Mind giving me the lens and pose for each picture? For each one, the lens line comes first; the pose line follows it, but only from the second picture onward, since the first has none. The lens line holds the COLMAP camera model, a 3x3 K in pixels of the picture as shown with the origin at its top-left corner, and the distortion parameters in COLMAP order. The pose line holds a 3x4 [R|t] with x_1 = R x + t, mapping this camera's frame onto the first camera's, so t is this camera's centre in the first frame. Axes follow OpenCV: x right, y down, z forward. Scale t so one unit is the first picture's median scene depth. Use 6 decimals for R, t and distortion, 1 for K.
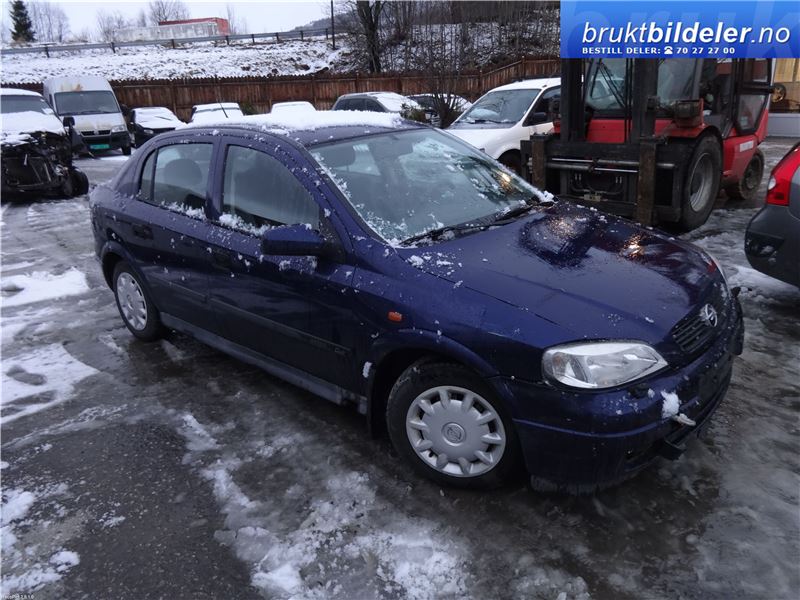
lens RADIAL K [[602.5, 0, 404.3], [0, 602.5, 299.6], [0, 0, 1]] dist [-0.002853, -0.004428]
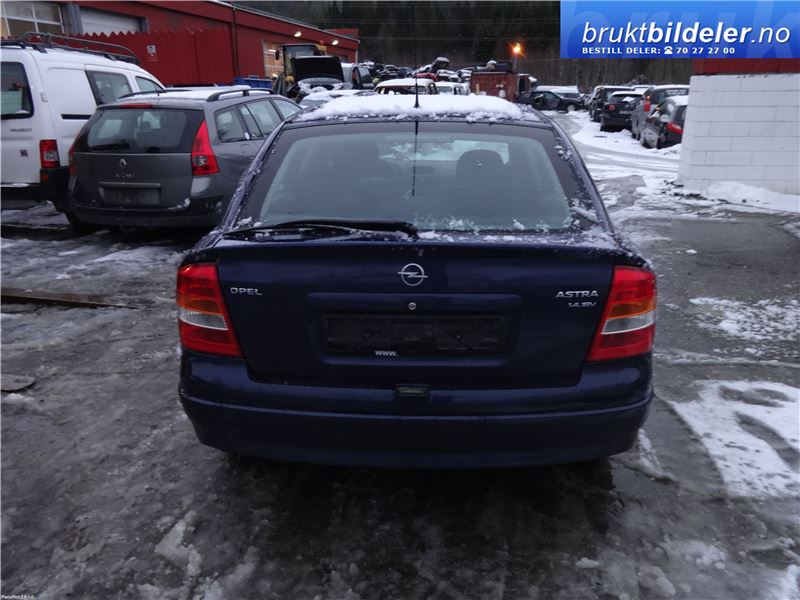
lens RADIAL K [[602.5, 0, 404.3], [0, 602.5, 299.6], [0, 0, 1]] dist [-0.002853, -0.004428]
pose [[-0.636324, -0.207284, 0.743052, -0.960248], [0.285786, 0.831343, 0.476651, -0.541147], [-0.716532, 0.515658, -0.469764, 1.763546]]
